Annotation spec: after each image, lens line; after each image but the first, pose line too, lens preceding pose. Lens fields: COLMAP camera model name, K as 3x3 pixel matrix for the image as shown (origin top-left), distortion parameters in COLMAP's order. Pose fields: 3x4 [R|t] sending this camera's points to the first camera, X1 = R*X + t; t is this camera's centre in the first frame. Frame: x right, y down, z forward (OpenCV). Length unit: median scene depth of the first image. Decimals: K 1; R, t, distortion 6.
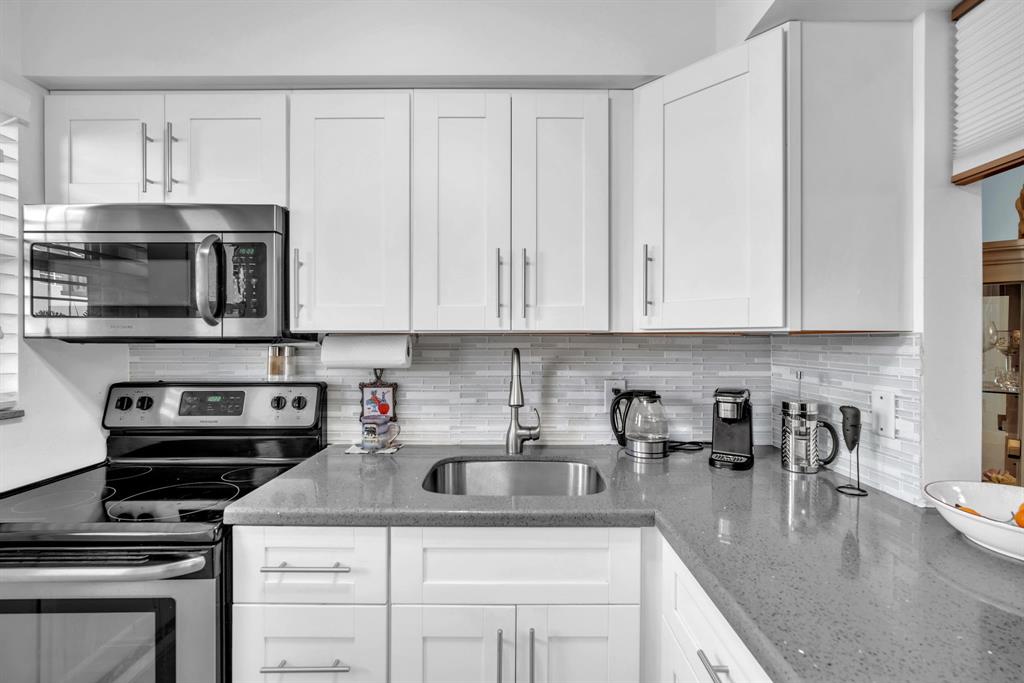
lens RADIAL K [[436.6, 0, 481.2], [0, 436.6, 339.3], [0, 0, 1]] dist [-0.000925, 0.000800]
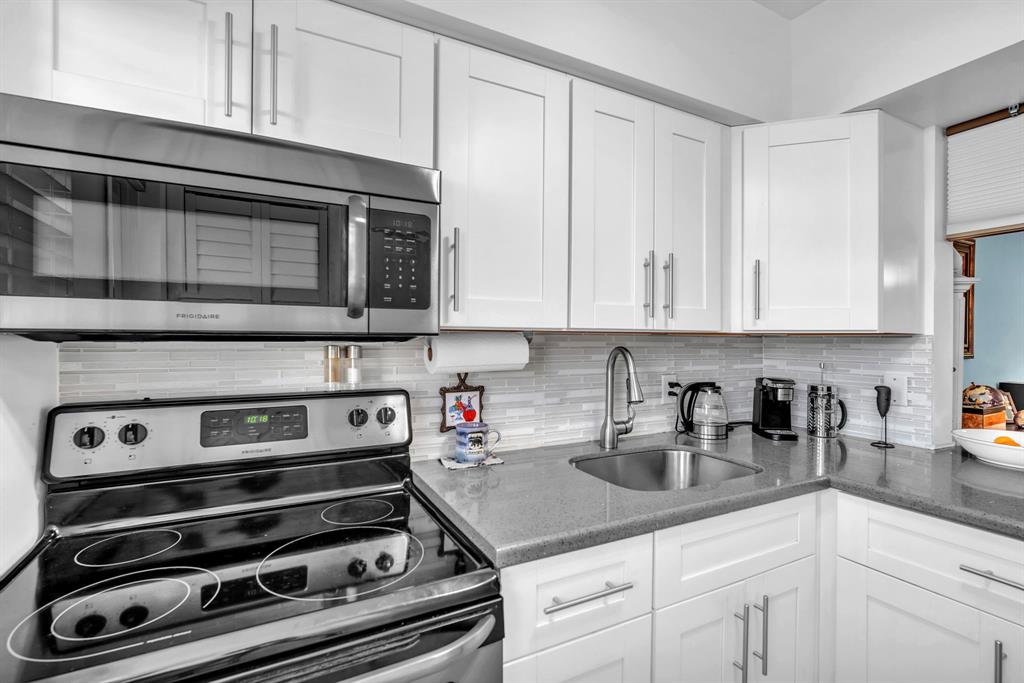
lens RADIAL K [[436.6, 0, 481.2], [0, 436.6, 339.3], [0, 0, 1]] dist [-0.000925, 0.000800]
pose [[0.894985, 0.004142, 0.446076, -0.656542], [-0.003860, 0.999991, -0.001542, 0.004941], [-0.446079, -0.000342, 0.894994, 0.205242]]
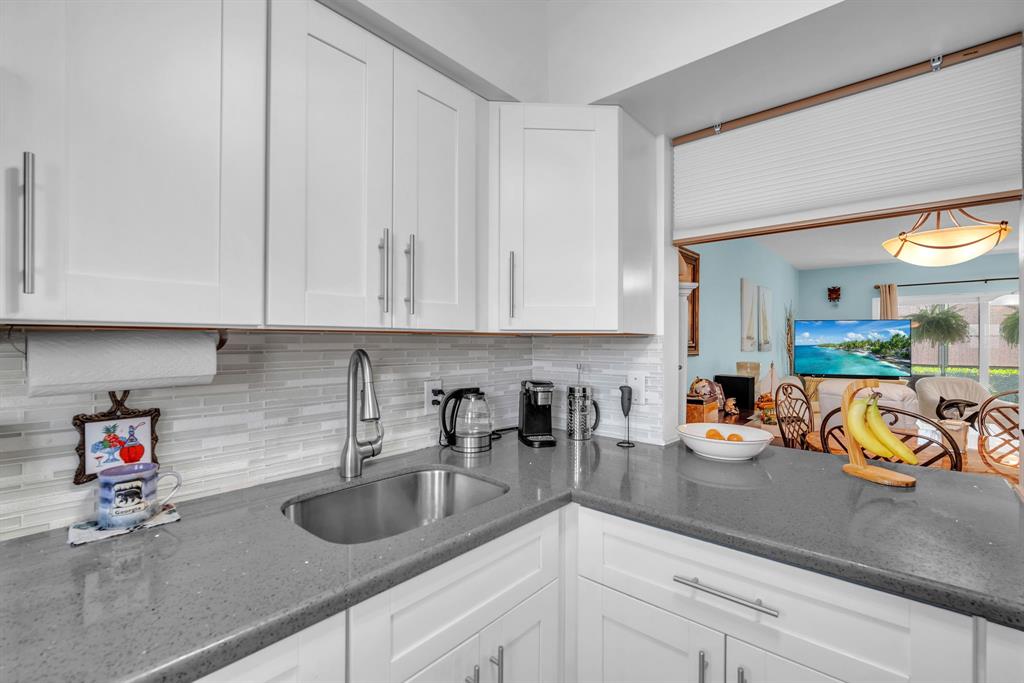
lens RADIAL K [[459.5, 0, 476.0], [0, 459.5, 339.8], [0, 0, 1]] dist [-0.000964, 0.000078]
pose [[0.664004, 0.002252, 0.747726, -0.417189], [-0.000910, 0.999997, -0.002205, 0.003096], [-0.747728, 0.000784, 0.664004, 0.242917]]
